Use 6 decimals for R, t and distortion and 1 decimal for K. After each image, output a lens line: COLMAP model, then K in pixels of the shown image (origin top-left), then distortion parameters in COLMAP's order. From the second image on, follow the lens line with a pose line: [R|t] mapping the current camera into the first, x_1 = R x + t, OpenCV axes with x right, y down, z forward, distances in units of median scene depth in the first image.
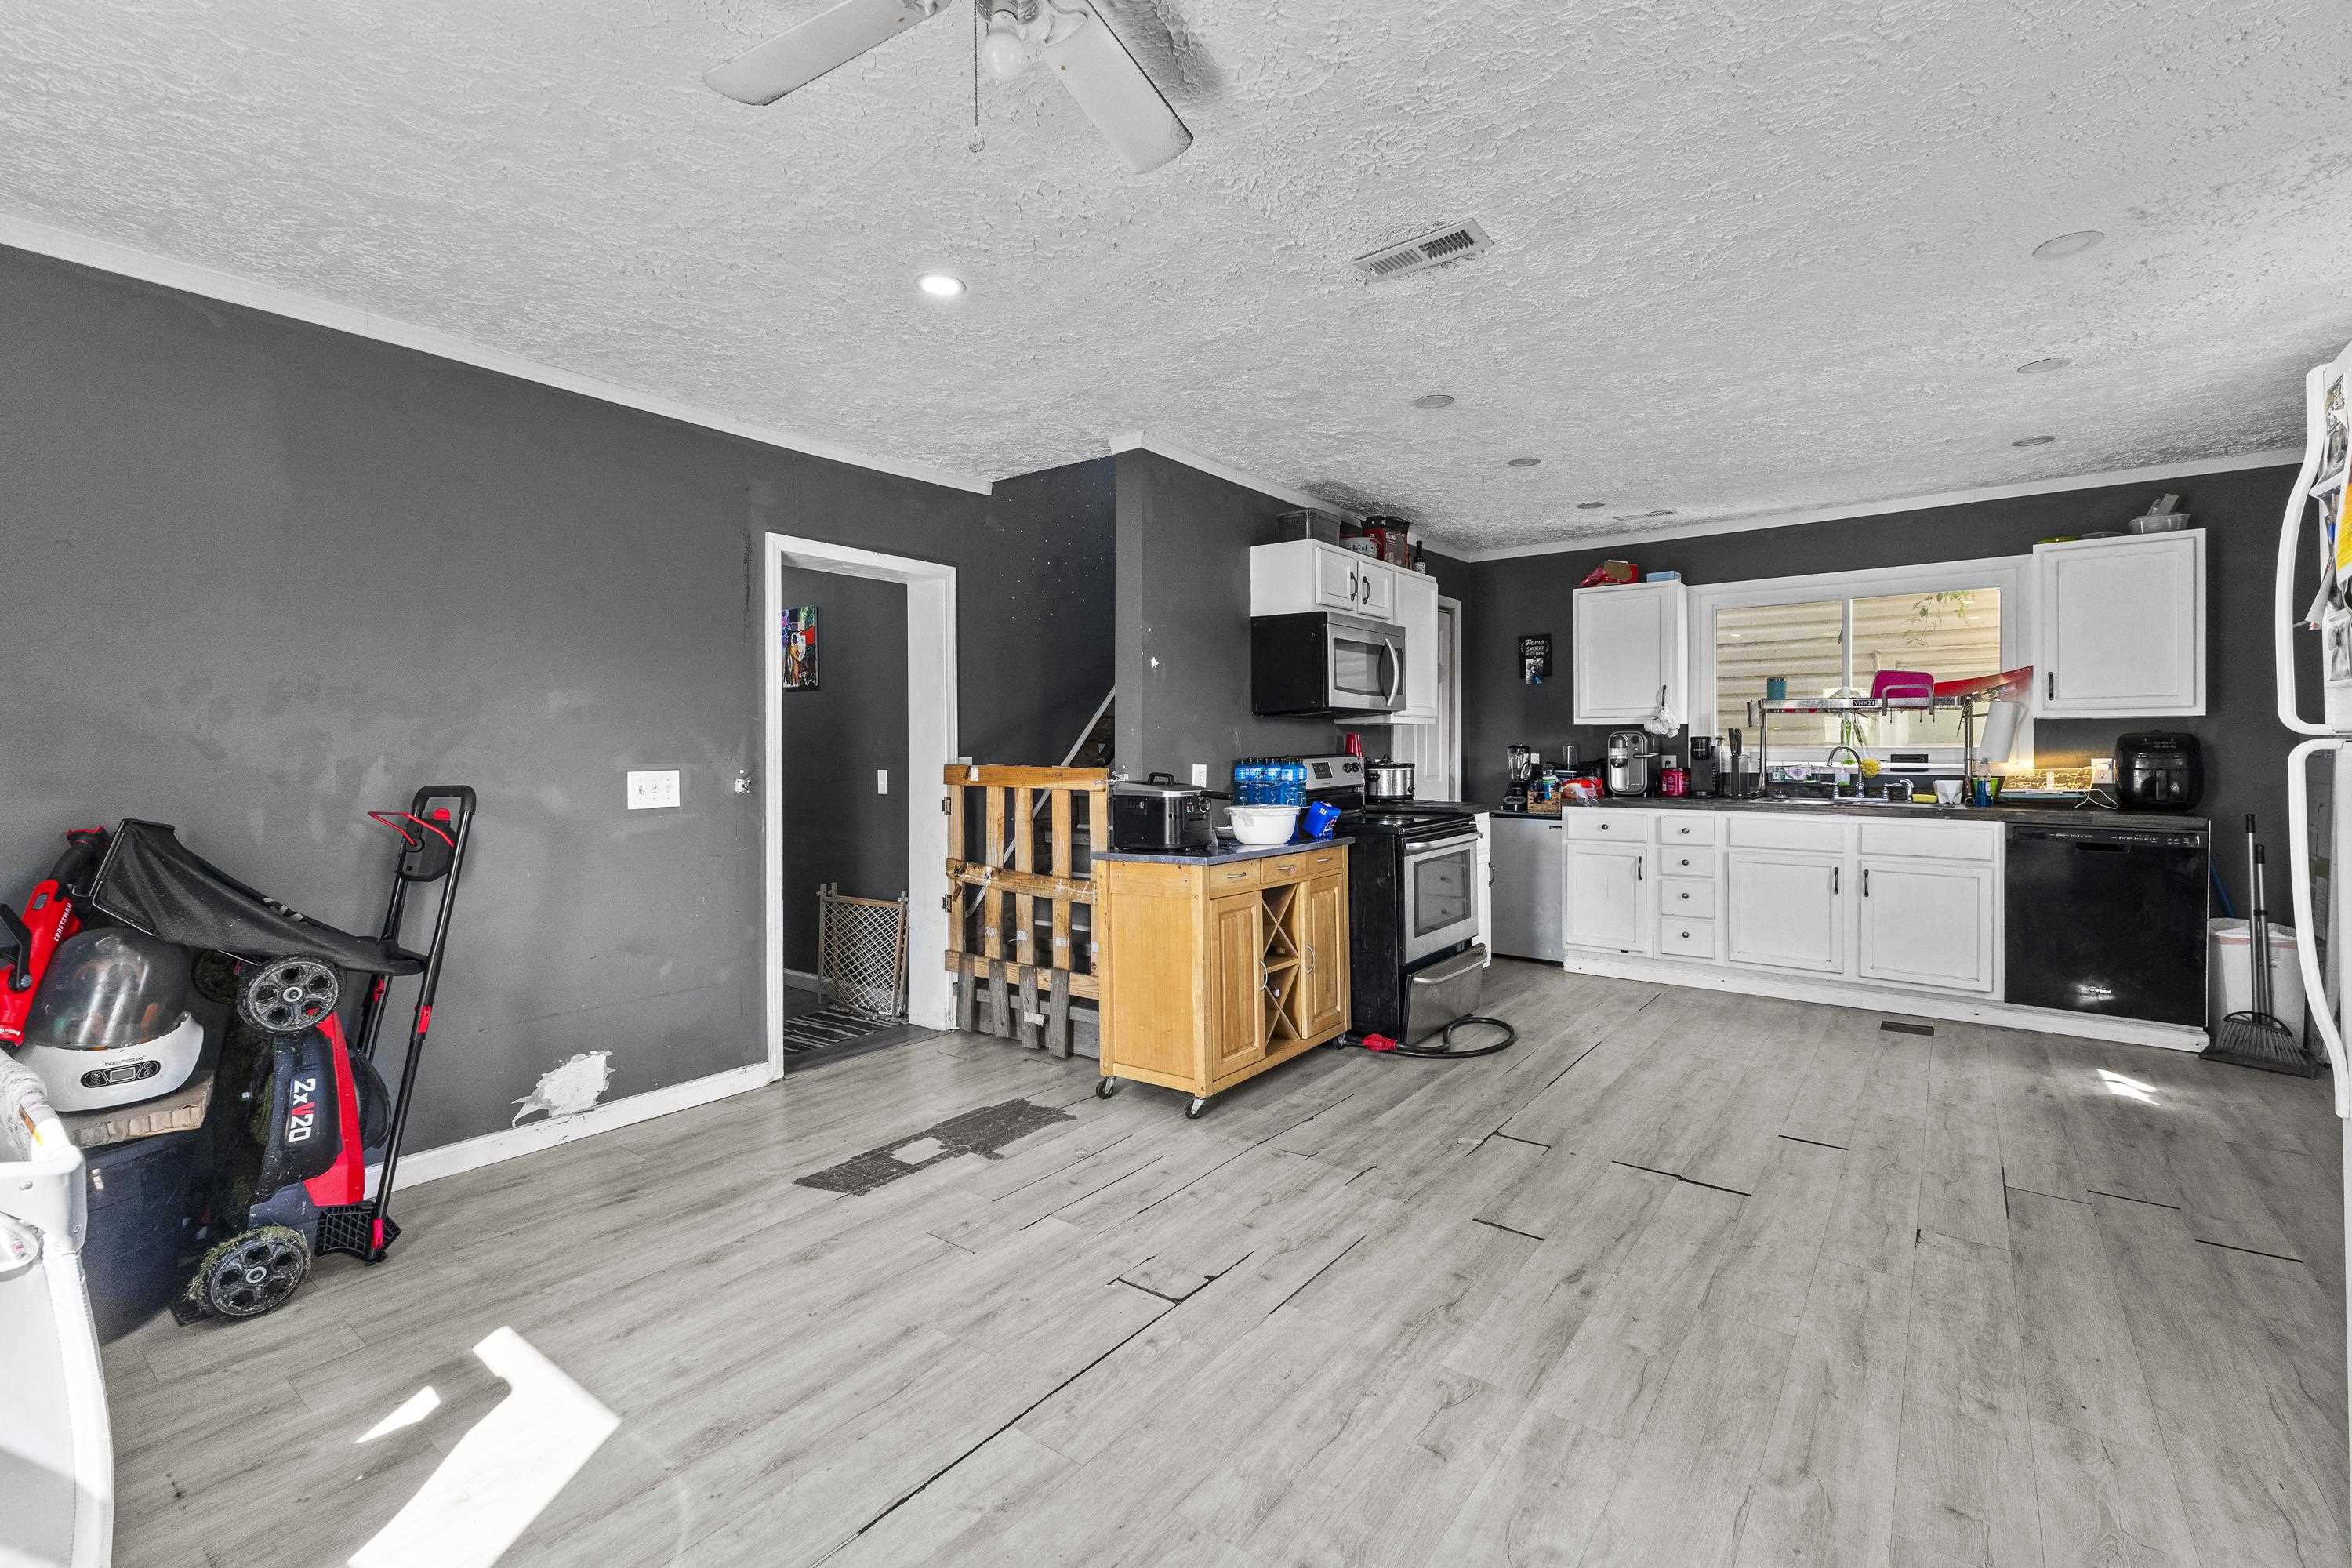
lens RADIAL K [[1020.9, 0, 1180.6], [0, 1020.9, 748.5], [0, 0, 1]] dist [0.010148, -0.001041]
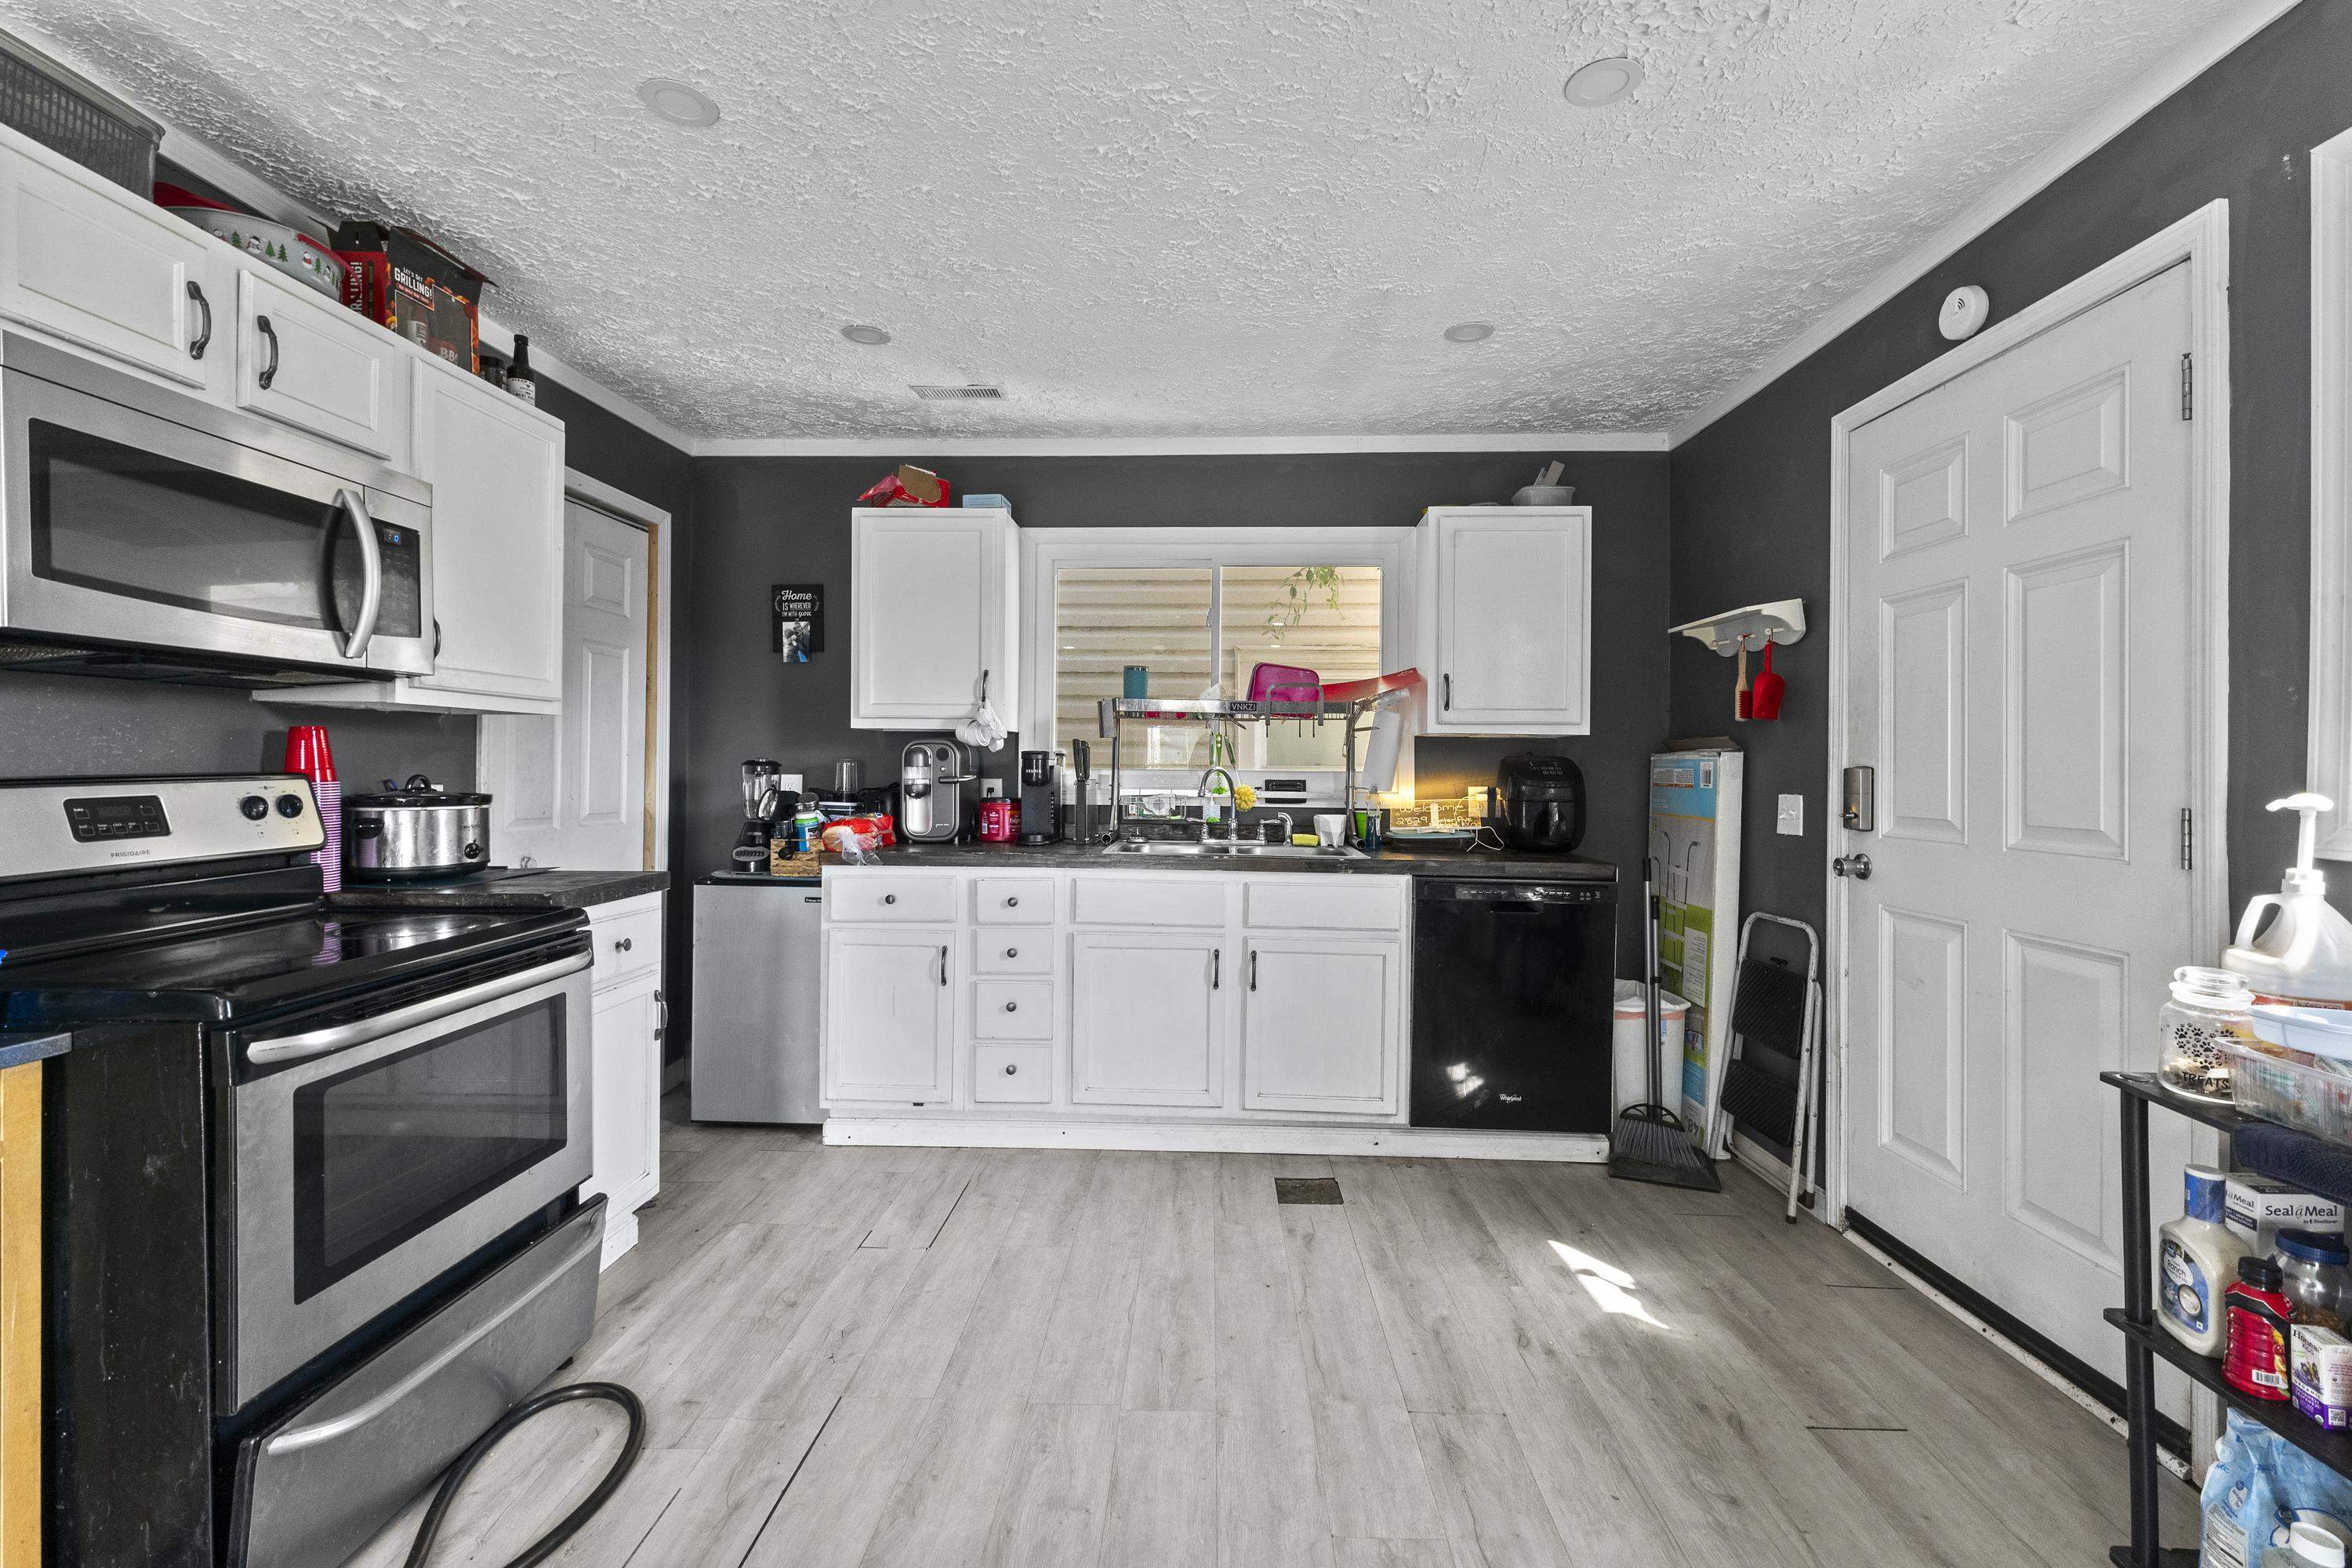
lens RADIAL K [[1013.7, 0, 1176.1], [0, 1013.7, 779.8], [0, 0, 1]] dist [0.000919, 0.000029]
pose [[0.818451, 0.004232, 0.574561, 0.281495], [-0.011345, 0.999897, 0.008797, 0.000075], [-0.574465, -0.013719, 0.818414, 0.561612]]
